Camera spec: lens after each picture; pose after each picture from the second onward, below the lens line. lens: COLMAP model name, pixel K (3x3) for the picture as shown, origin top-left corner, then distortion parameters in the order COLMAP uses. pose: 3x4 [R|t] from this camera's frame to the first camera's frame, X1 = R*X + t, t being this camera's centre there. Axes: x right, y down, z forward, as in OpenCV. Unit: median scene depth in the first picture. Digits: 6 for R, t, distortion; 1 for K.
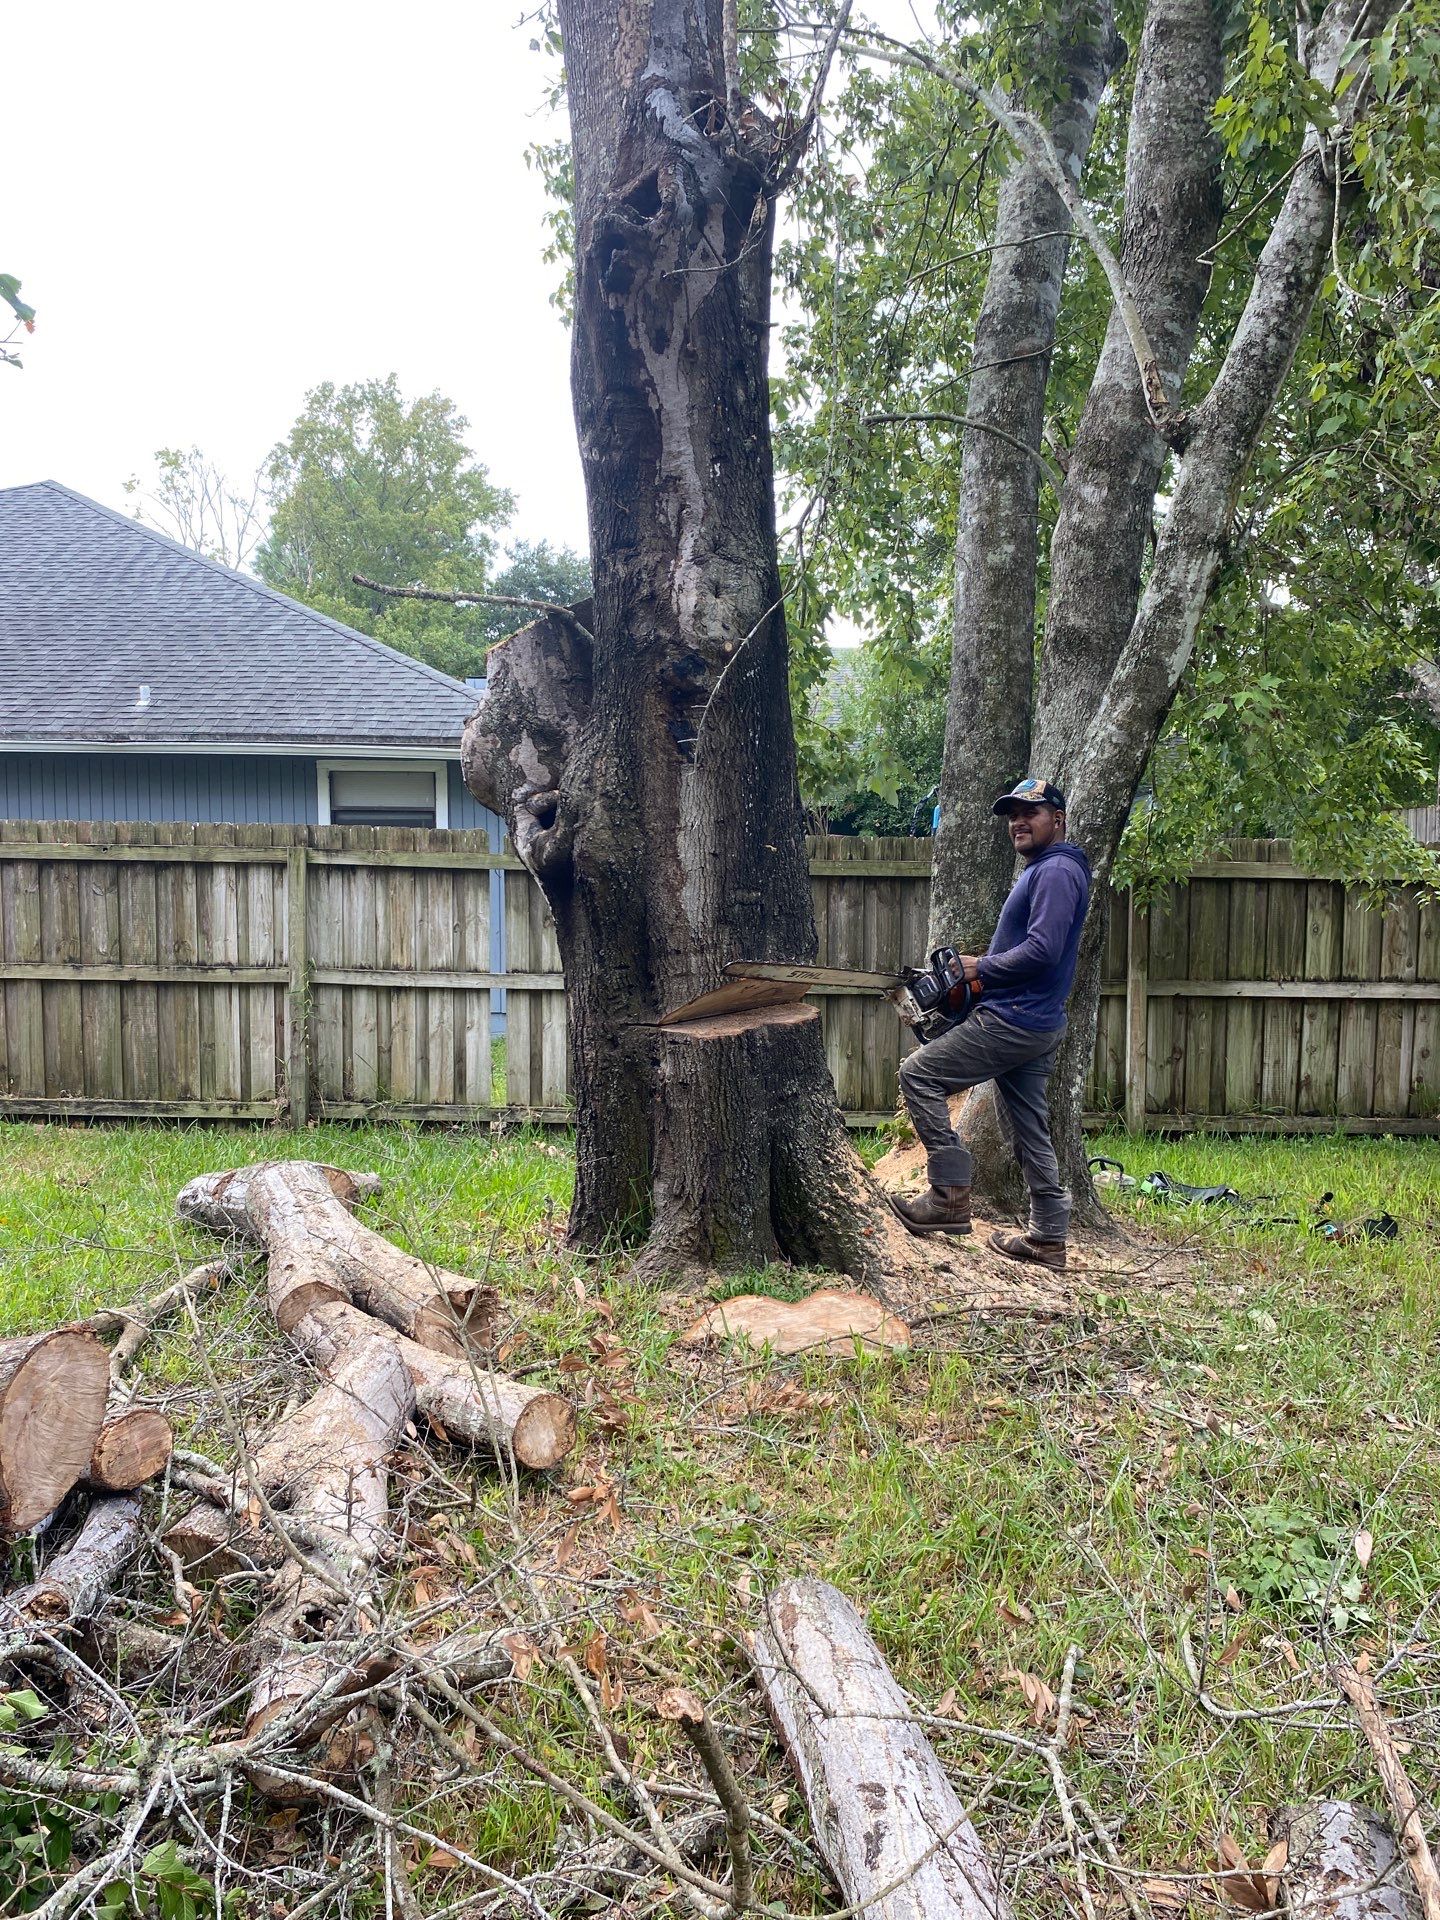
lens RADIAL K [[1494.6, 0, 719.7], [0, 1494.6, 982.7], [0, 0, 1]] dist [0.080512, -0.199505]
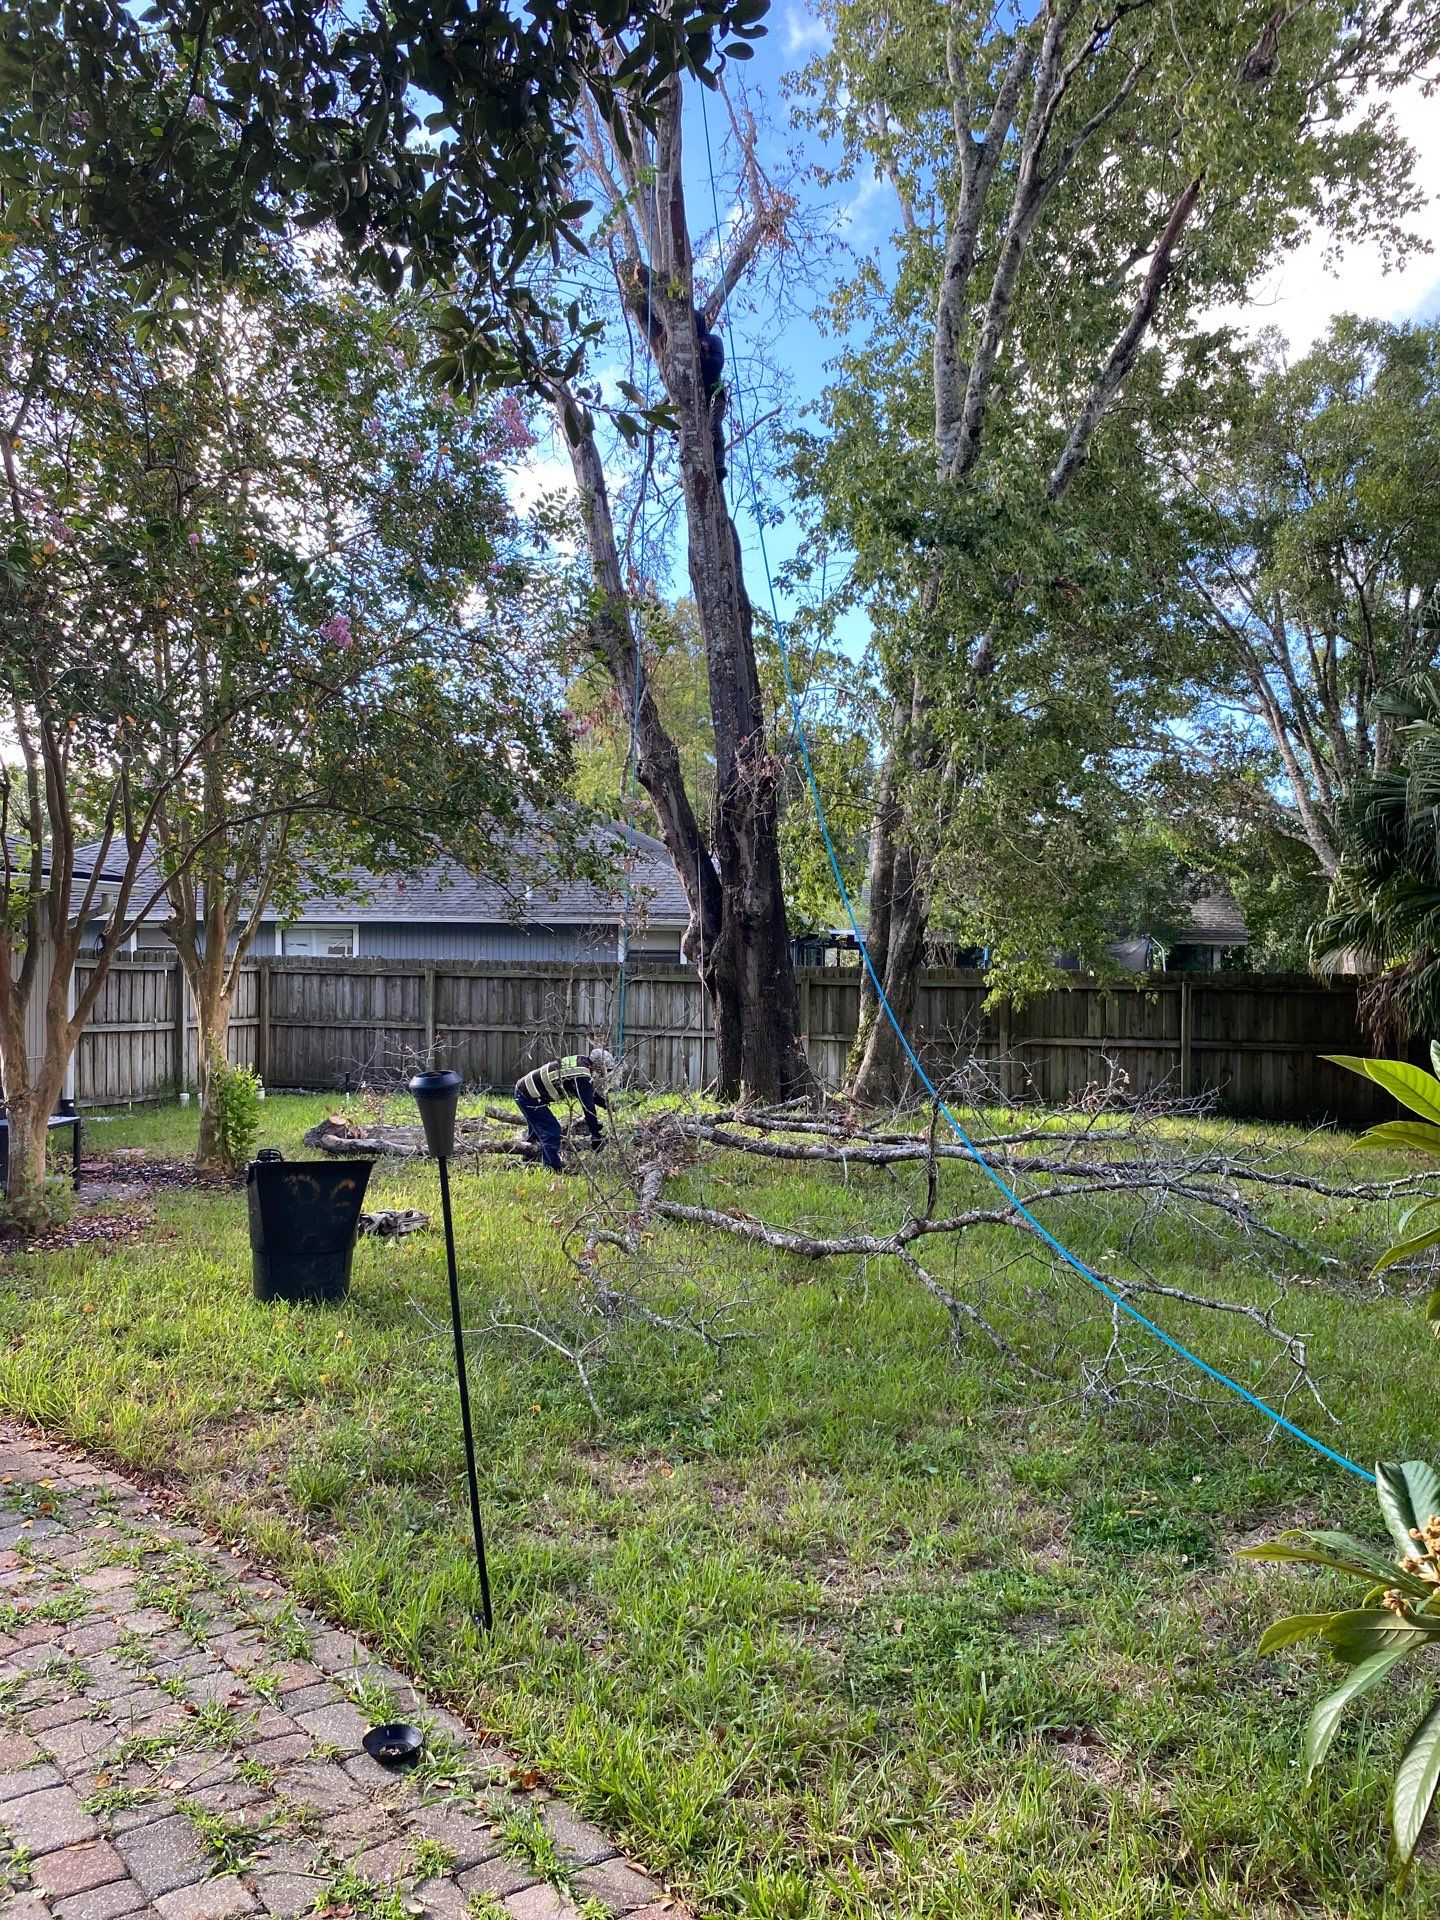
lens RADIAL K [[1471.6, 0, 713.6], [0, 1471.6, 991.2], [0, 0, 1]] dist [0.051318, -0.068966]
pose [[0.985695, 0.005625, -0.168447, 0.222560], [-0.018553, 0.996991, -0.075268, 0.097168], [0.167517, 0.077317, 0.982833, -1.089806]]
